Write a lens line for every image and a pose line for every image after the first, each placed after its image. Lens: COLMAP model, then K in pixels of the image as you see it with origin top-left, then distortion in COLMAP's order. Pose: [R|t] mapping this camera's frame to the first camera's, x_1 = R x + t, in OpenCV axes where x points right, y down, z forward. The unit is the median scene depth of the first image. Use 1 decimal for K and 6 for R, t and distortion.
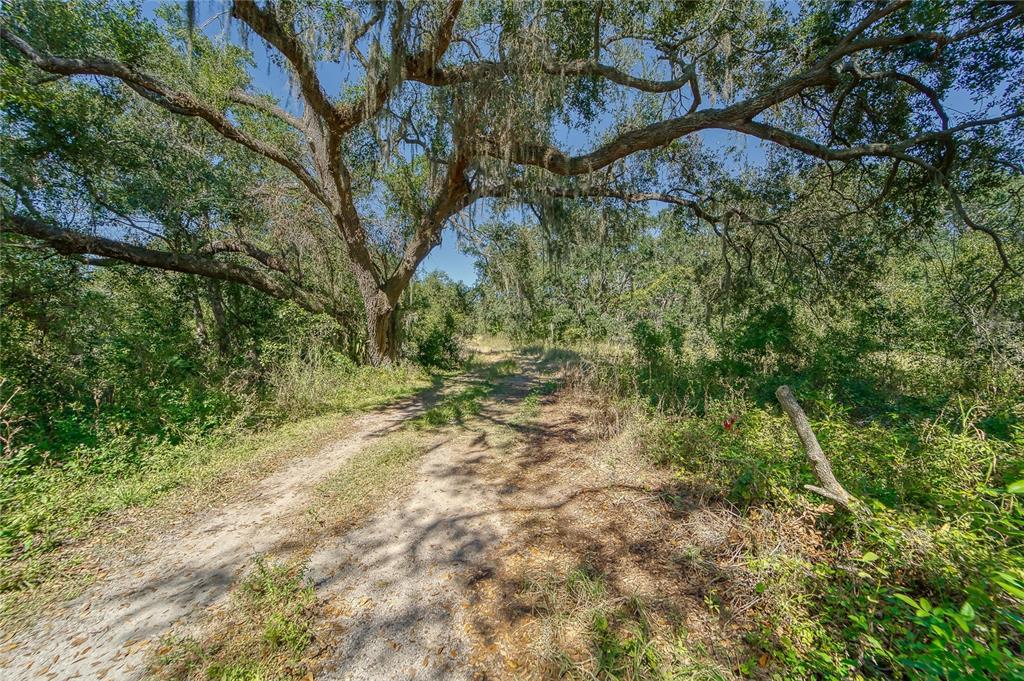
lens RADIAL K [[412.1, 0, 512.0], [0, 412.1, 340.5], [0, 0, 1]] dist [0.017772, 0.000008]
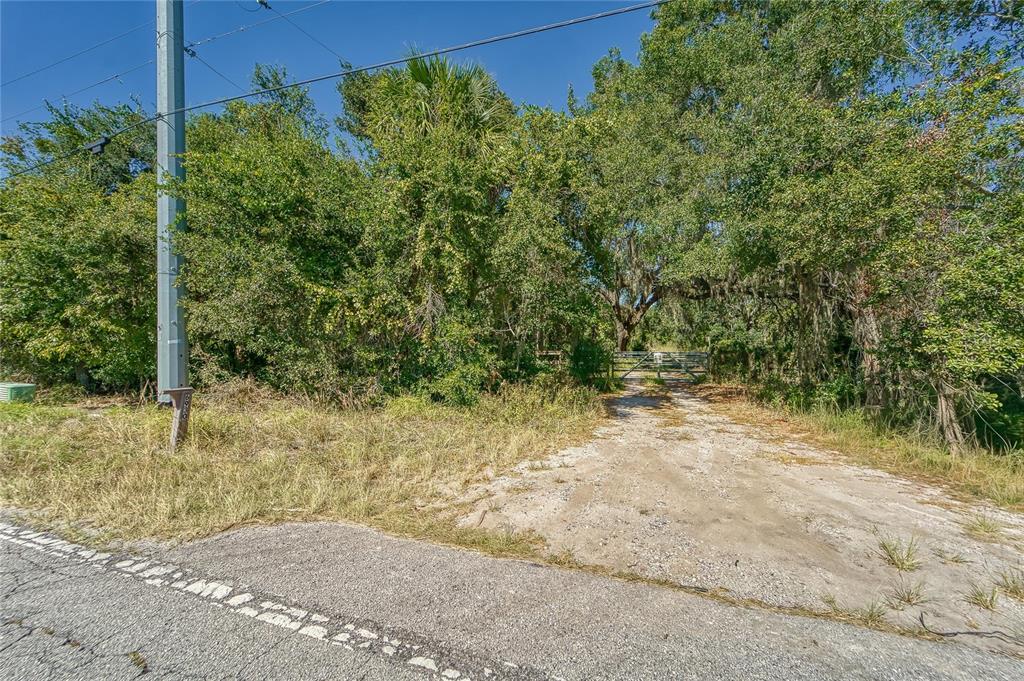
lens RADIAL K [[412.1, 0, 512.0], [0, 412.1, 340.5], [0, 0, 1]] dist [0.017772, 0.000008]
pose [[0.926346, -0.001825, -0.376670, 0.003814], [-0.004741, 0.999853, -0.016505, -0.000316], [0.376645, 0.017076, 0.926200, -0.633804]]
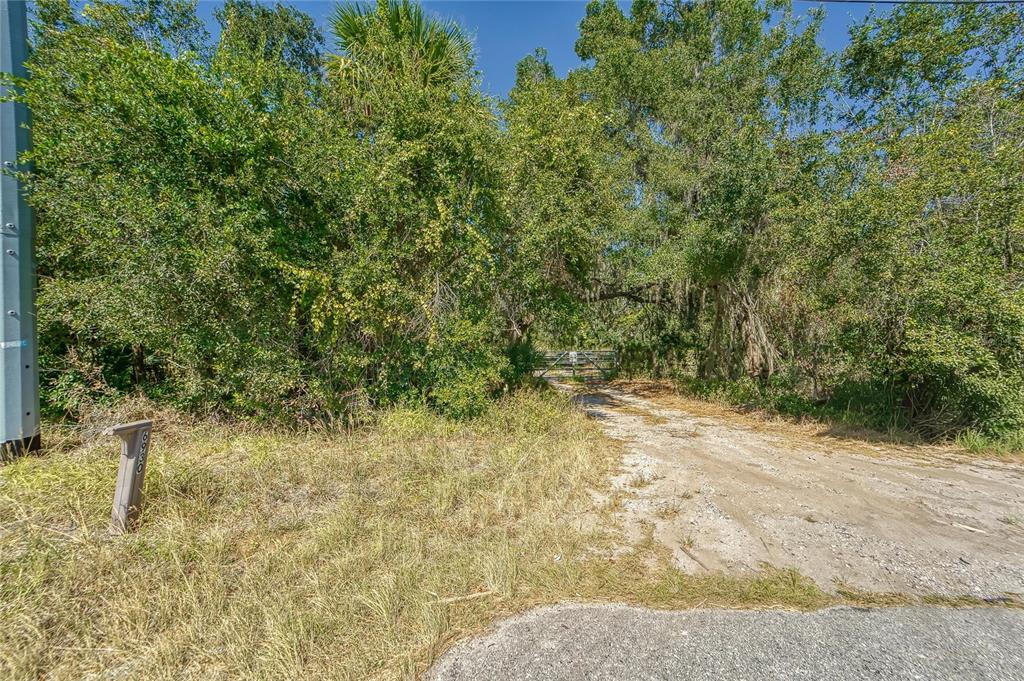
lens RADIAL K [[412.1, 0, 512.0], [0, 412.1, 340.5], [0, 0, 1]] dist [0.017772, 0.000008]
pose [[0.999101, -0.004070, -0.042195, -0.088518], [0.003424, 0.999876, -0.015370, -0.001202], [0.042253, 0.015211, 0.998991, -0.626141]]
